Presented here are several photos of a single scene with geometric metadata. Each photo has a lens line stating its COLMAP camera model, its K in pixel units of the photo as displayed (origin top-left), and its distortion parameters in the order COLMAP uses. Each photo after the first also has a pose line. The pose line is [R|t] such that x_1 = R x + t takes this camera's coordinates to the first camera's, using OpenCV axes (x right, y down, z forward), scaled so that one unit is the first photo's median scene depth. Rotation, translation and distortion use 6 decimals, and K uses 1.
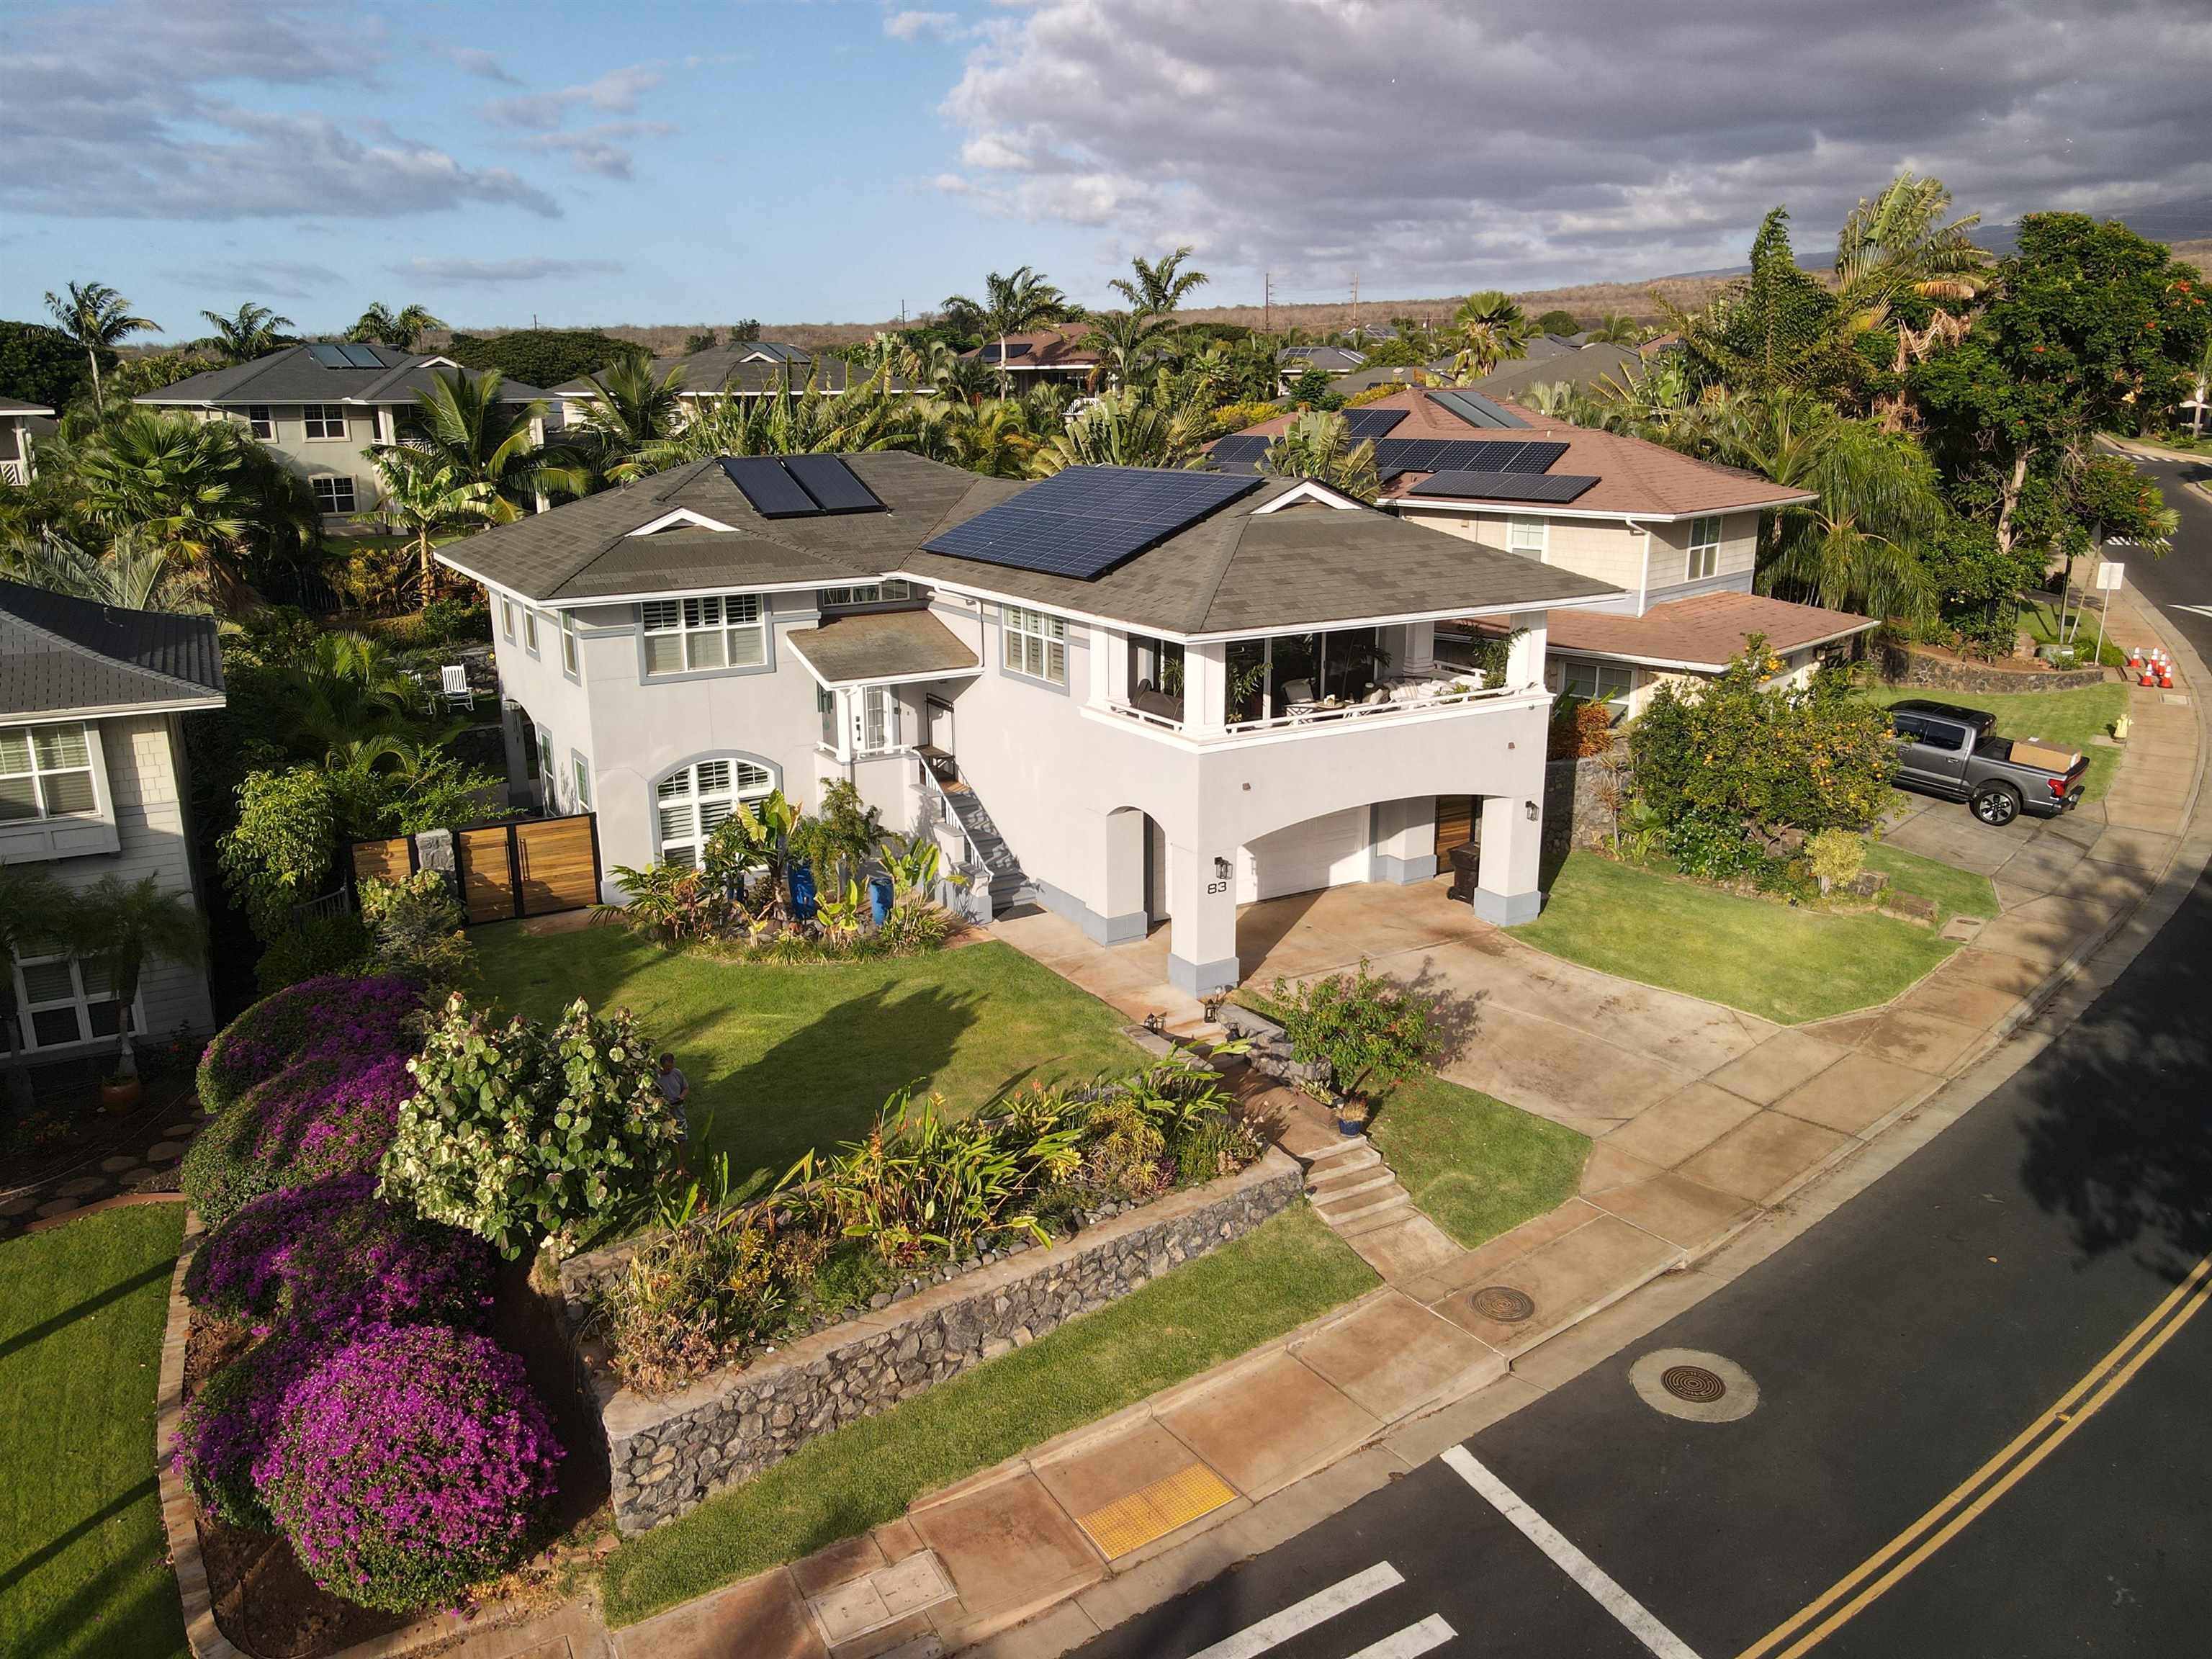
lens RADIAL K [[1640.6, 0, 1098.3], [0, 1640.6, 827.7], [0, 0, 1]] dist [0.004370, 0.008950]
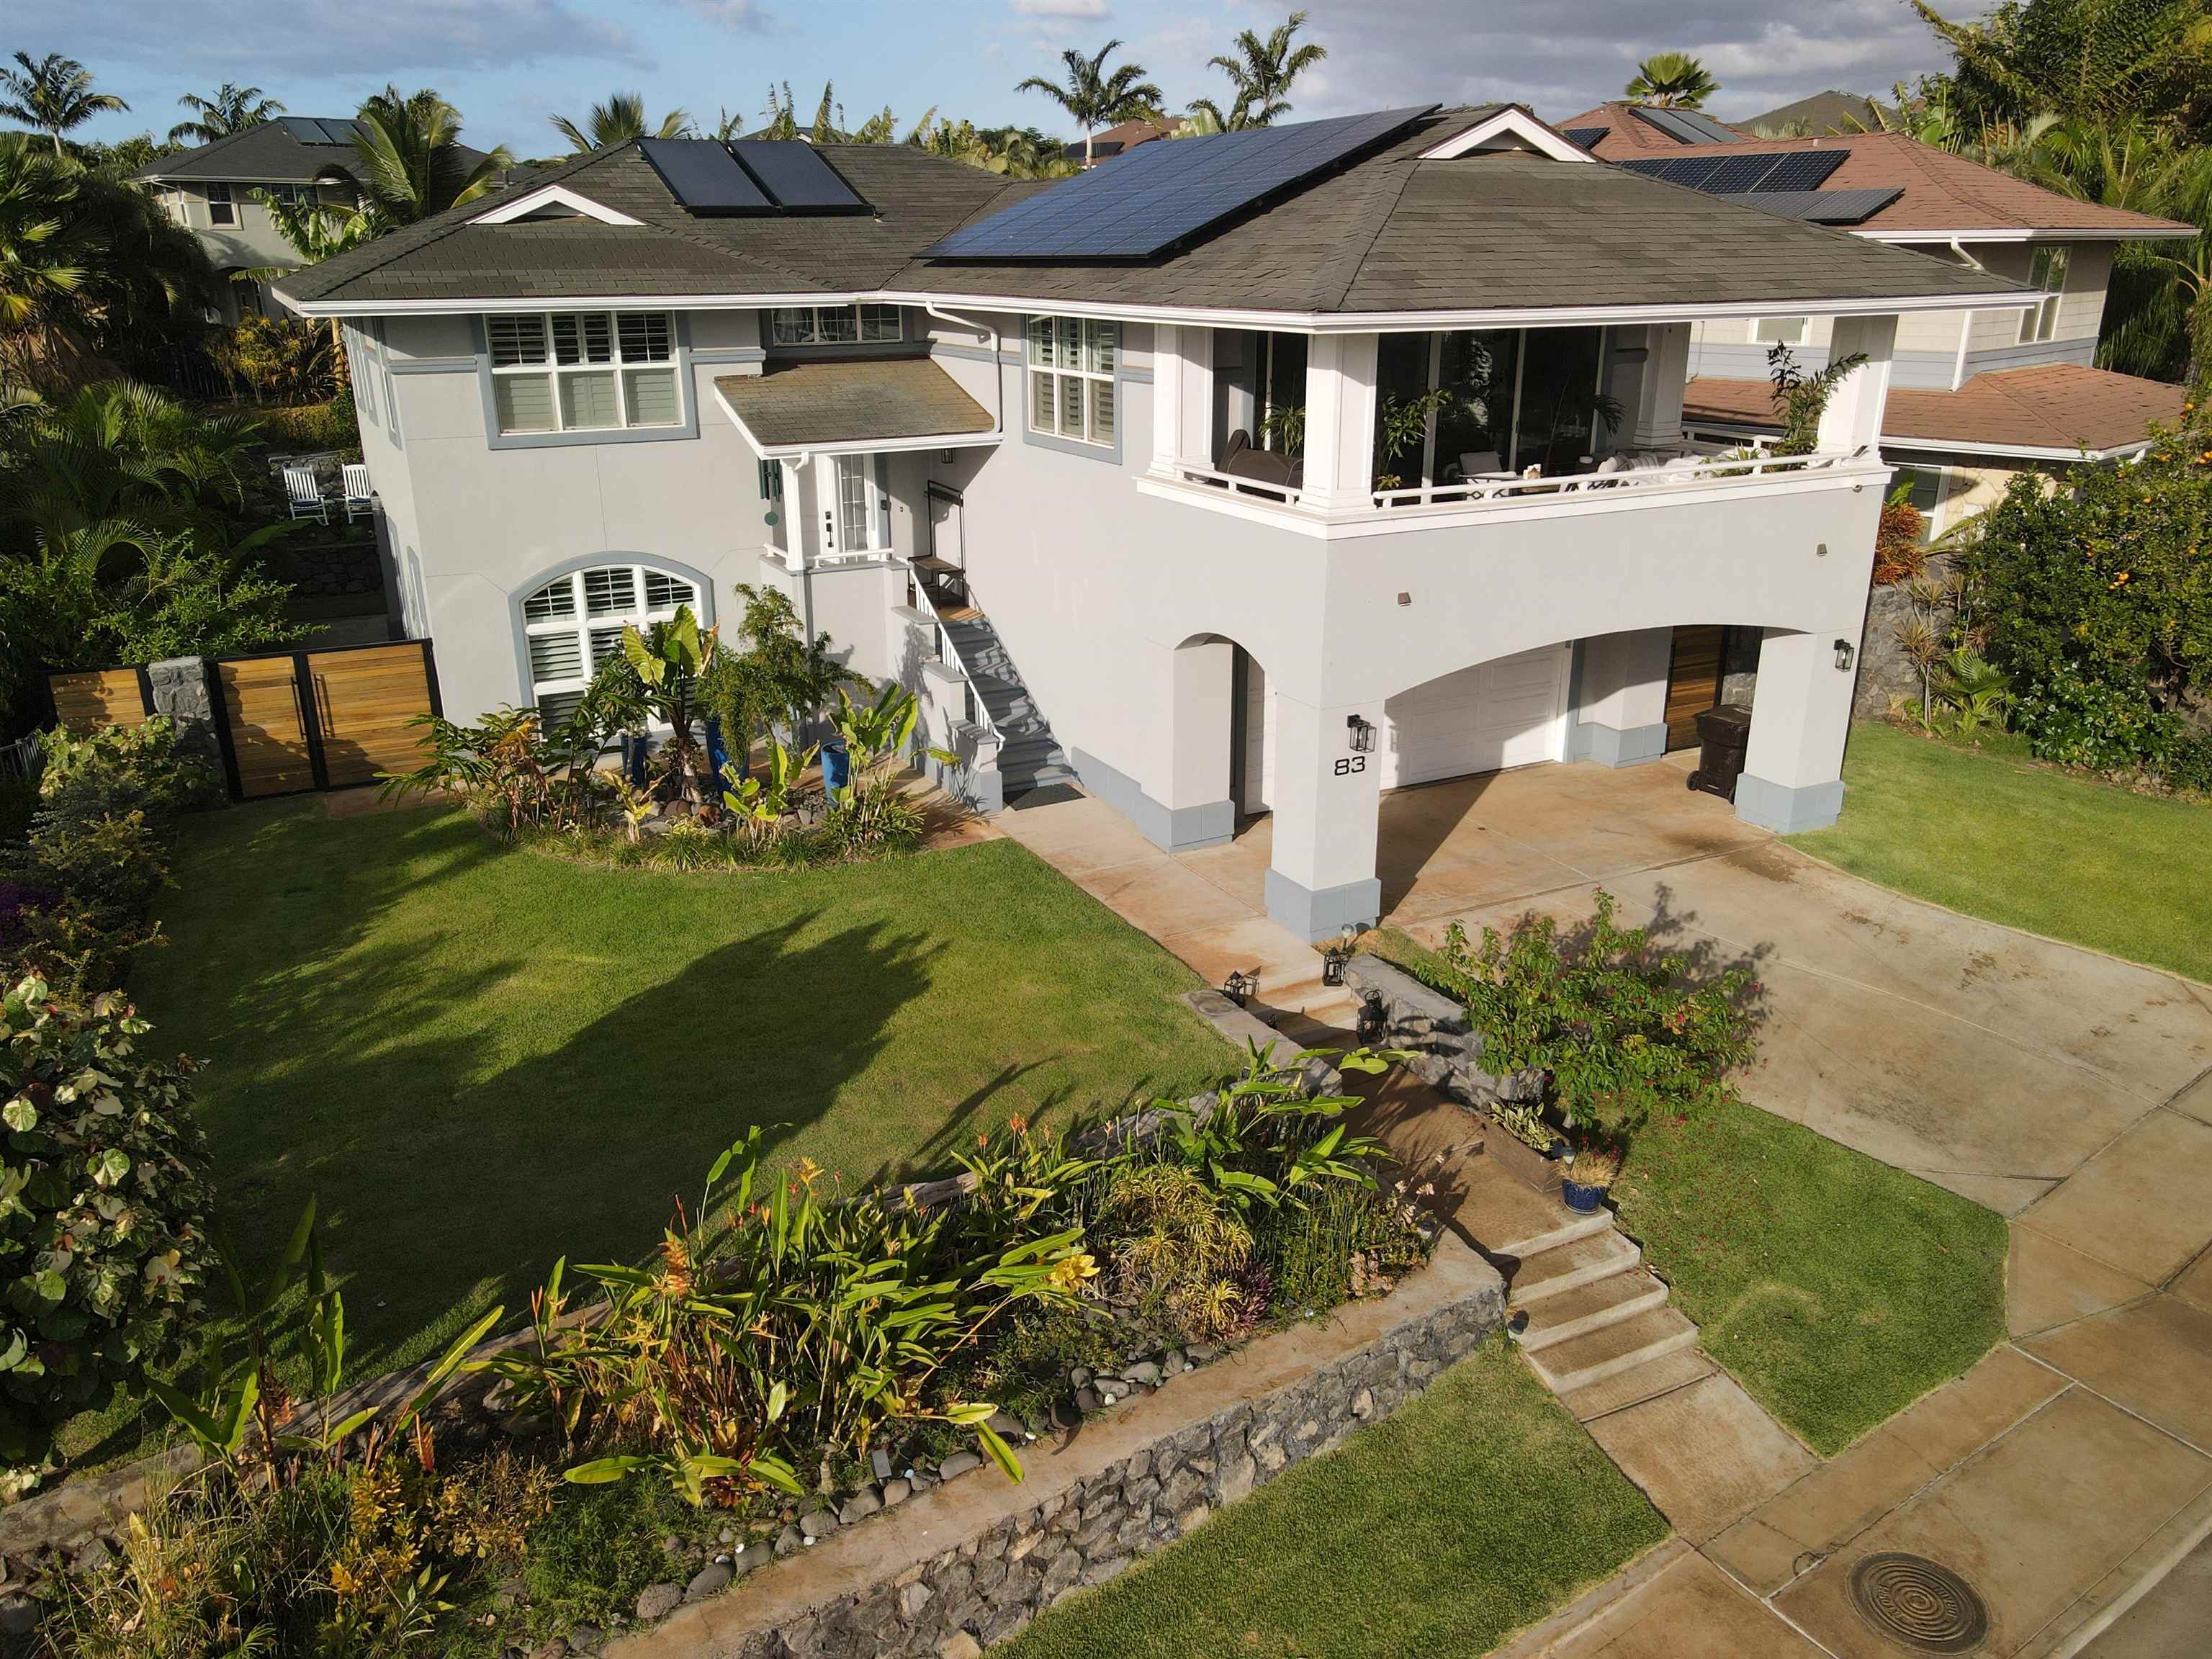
lens RADIAL K [[1640.6, 0, 1089.7], [0, 1640.6, 834.8], [0, 0, 1]] dist [0.004370, 0.008950]
pose [[0.997889, 0.022009, -0.061105, 0.013076], [-0.017062, 0.996622, 0.080339, 0.013798], [0.062667, -0.079127, 0.994893, 0.361214]]
